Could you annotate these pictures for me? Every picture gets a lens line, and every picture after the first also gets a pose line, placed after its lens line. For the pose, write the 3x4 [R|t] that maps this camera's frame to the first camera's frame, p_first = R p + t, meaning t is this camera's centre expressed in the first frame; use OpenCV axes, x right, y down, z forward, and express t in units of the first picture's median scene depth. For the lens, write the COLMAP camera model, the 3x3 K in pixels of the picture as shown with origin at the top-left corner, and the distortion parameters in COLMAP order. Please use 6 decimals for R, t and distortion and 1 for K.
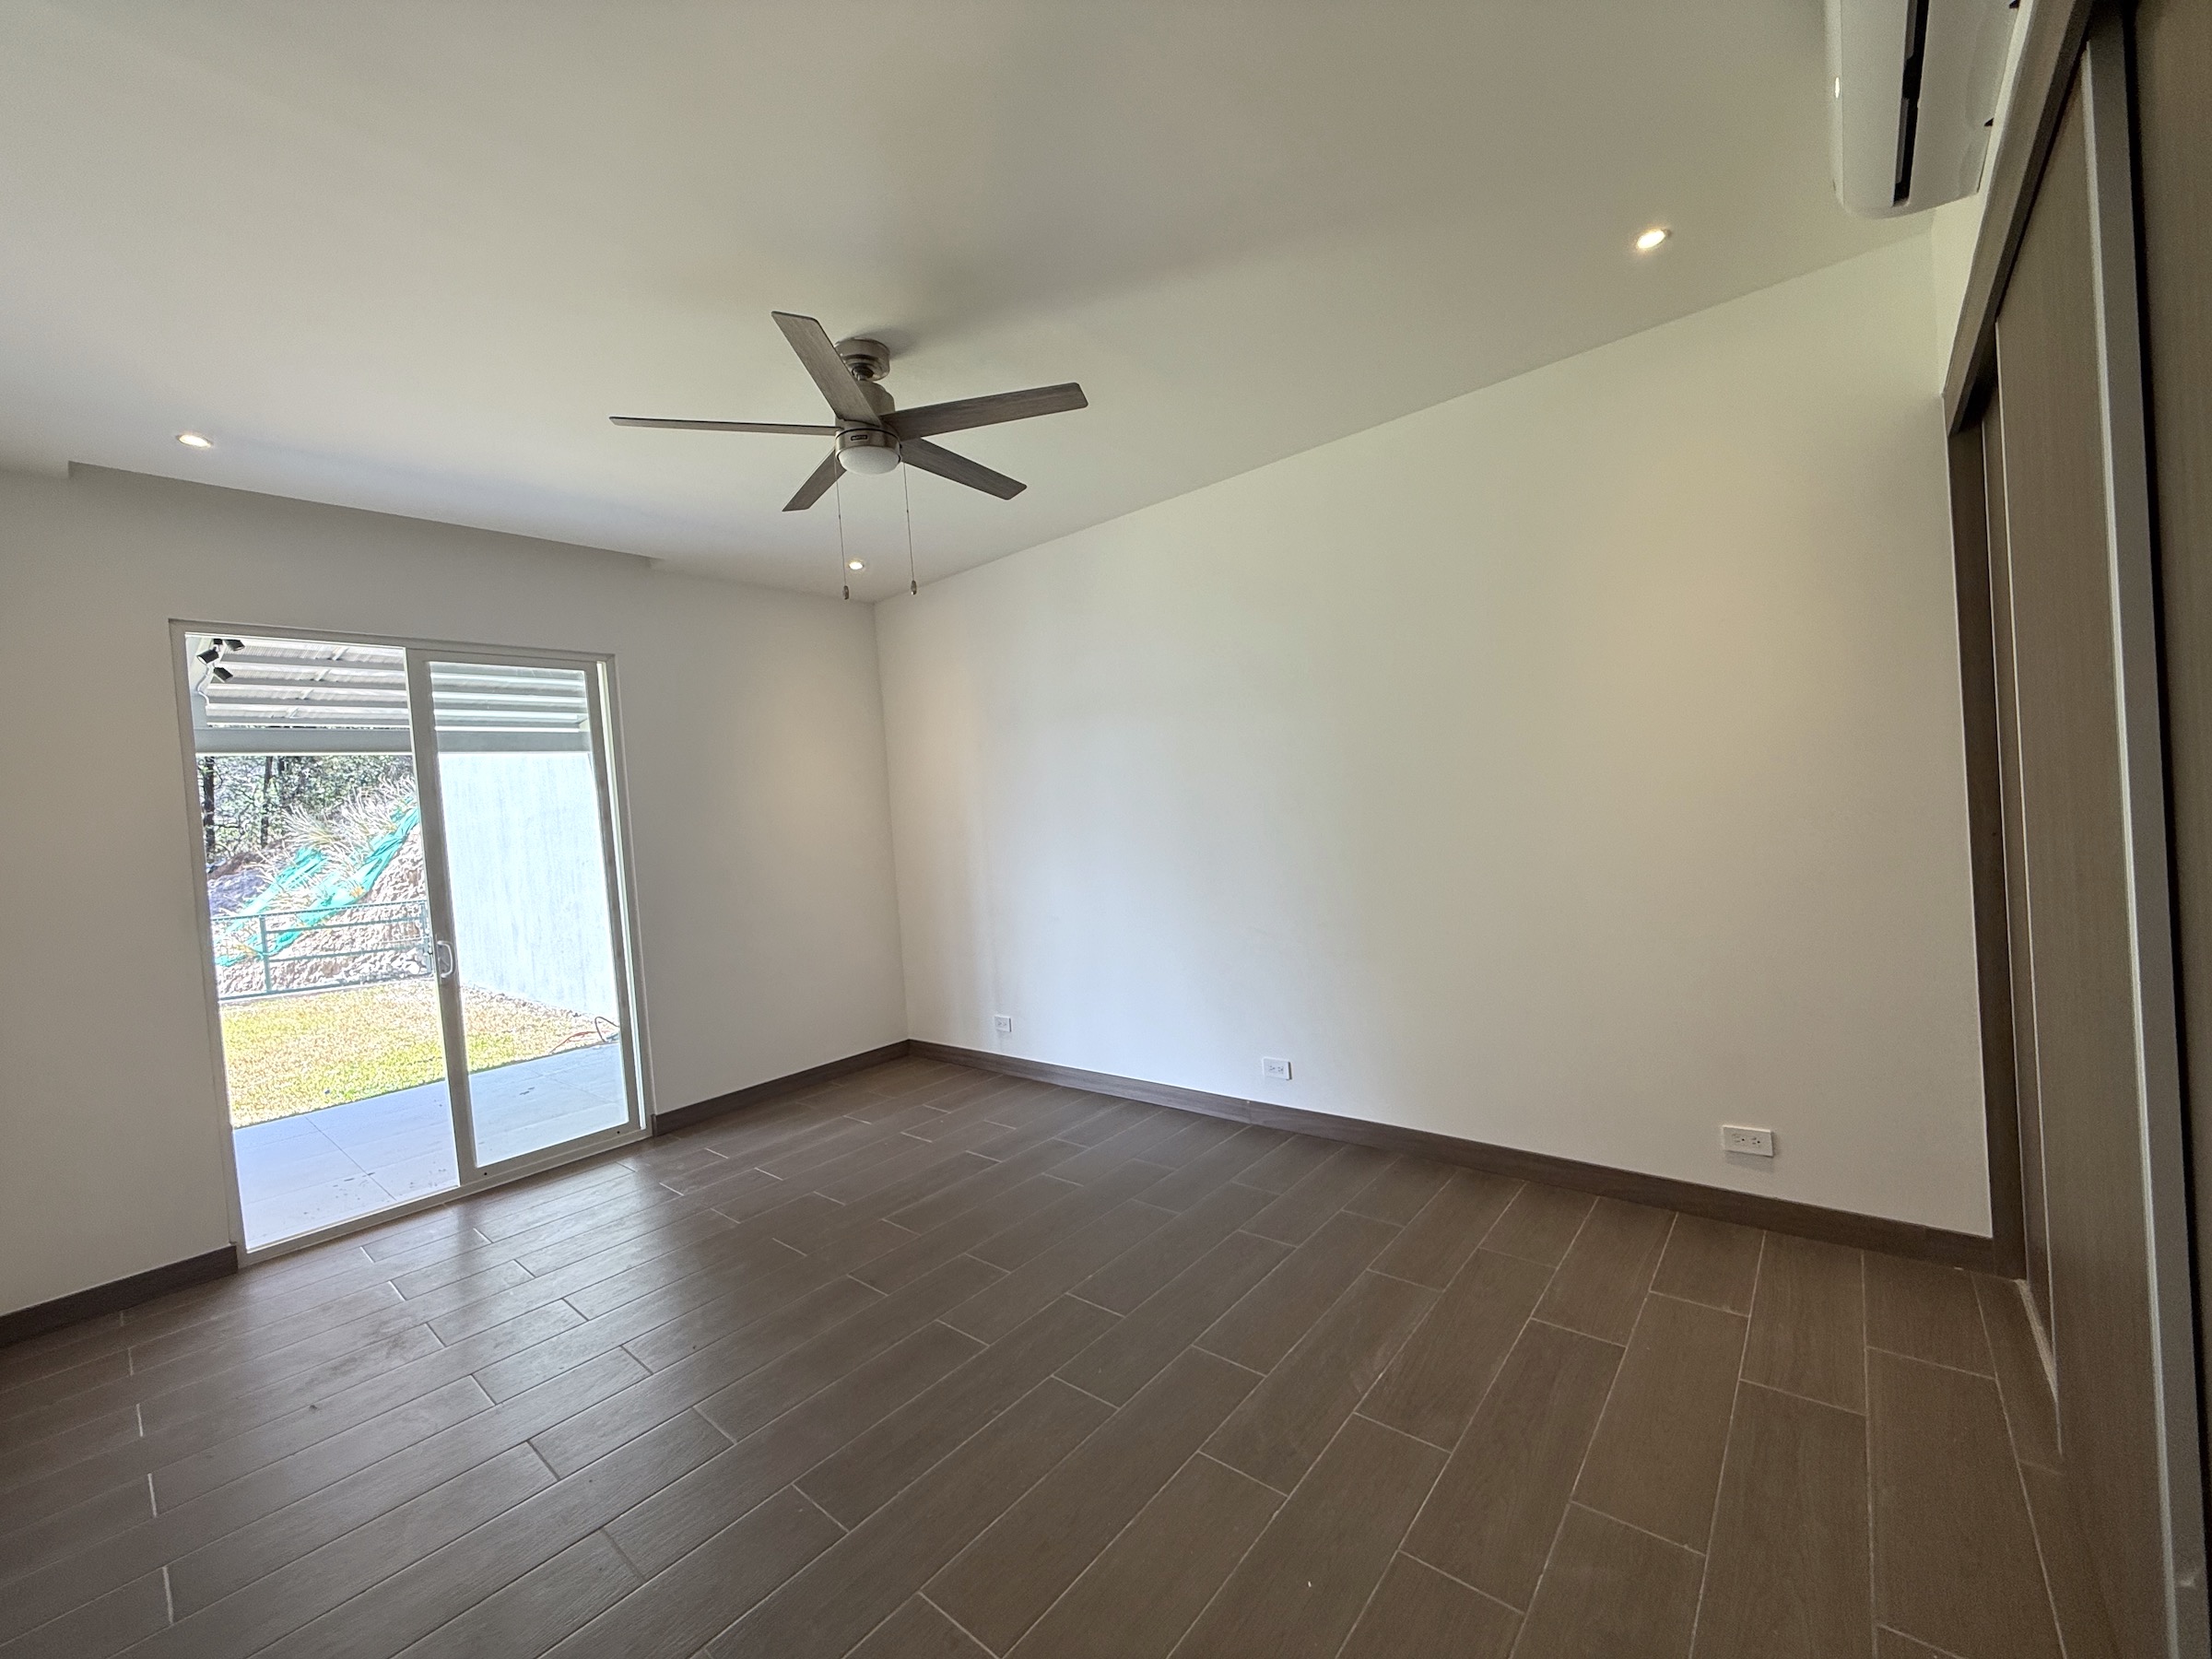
lens RADIAL K [[883.1, 0, 1106.0], [0, 883.1, 829.5], [0, 0, 1]] dist [0.000054, -0.000081]
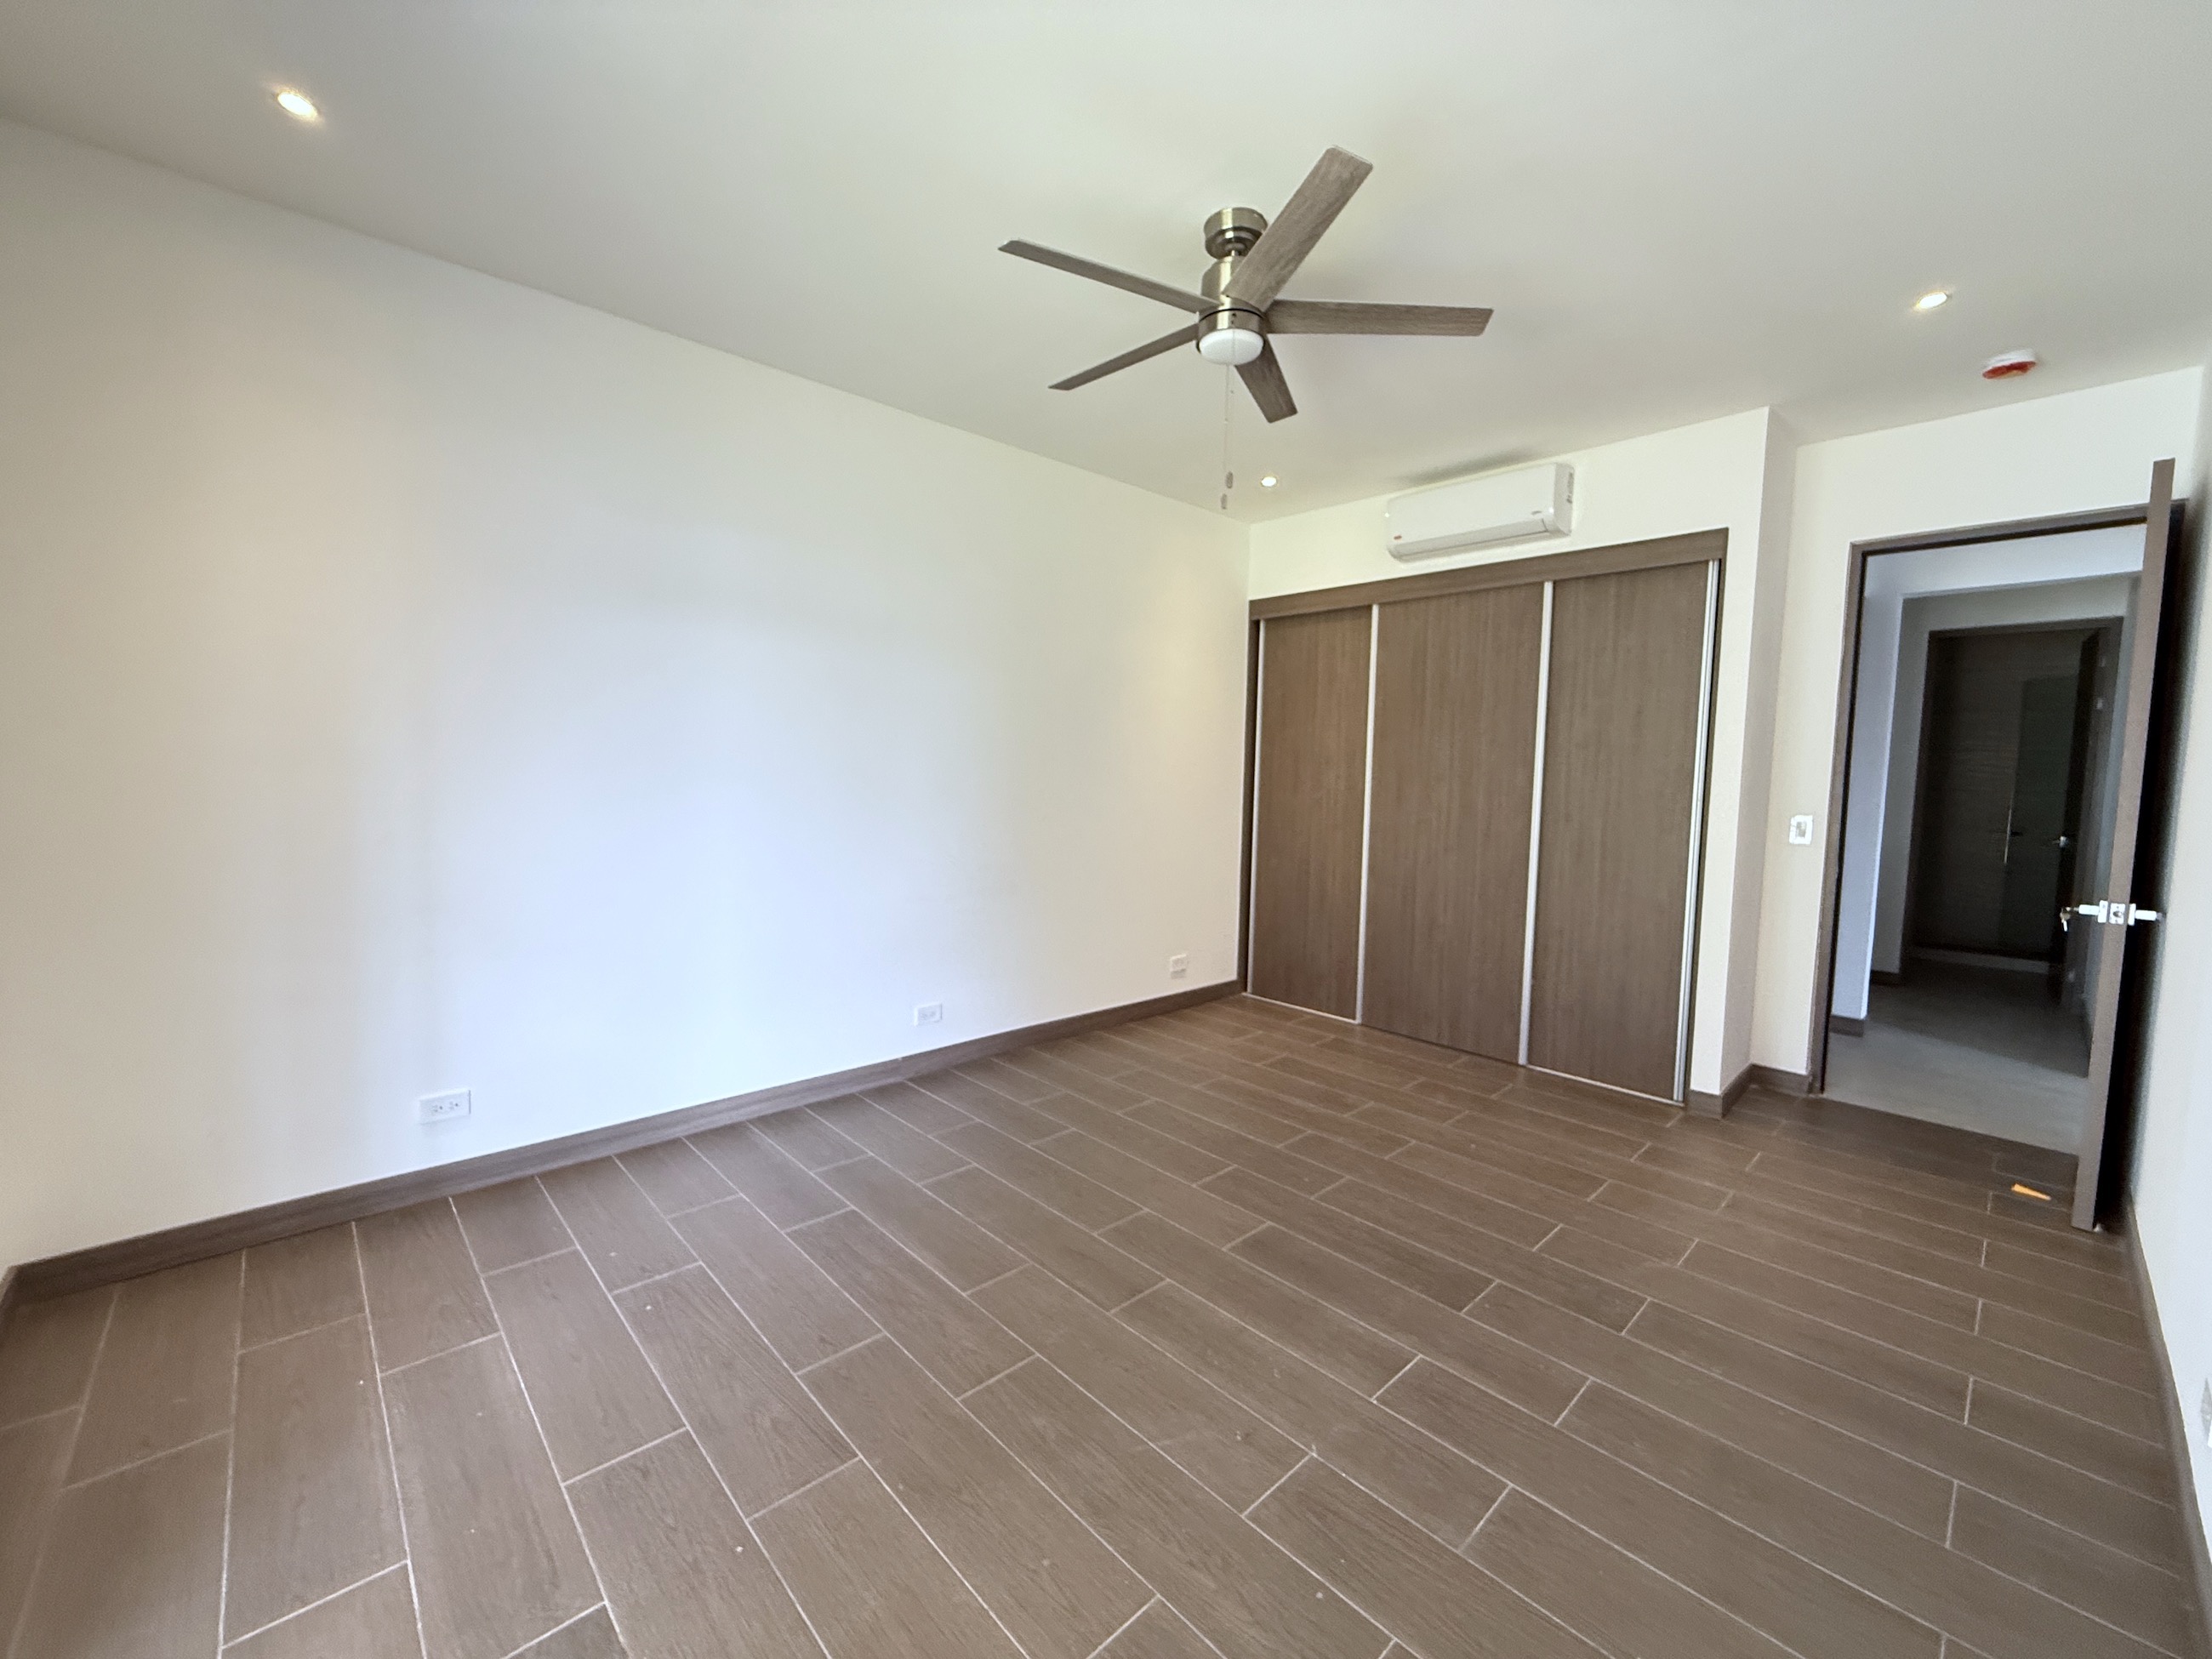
lens RADIAL K [[883.1, 0, 1106.0], [0, 883.1, 829.5], [0, 0, 1]] dist [0.000054, -0.000081]
pose [[0.113098, 0.007131, 0.993558, -0.786933], [-0.003663, 0.999970, -0.006760, 0.063308], [-0.993577, -0.002875, 0.113121, 0.675757]]
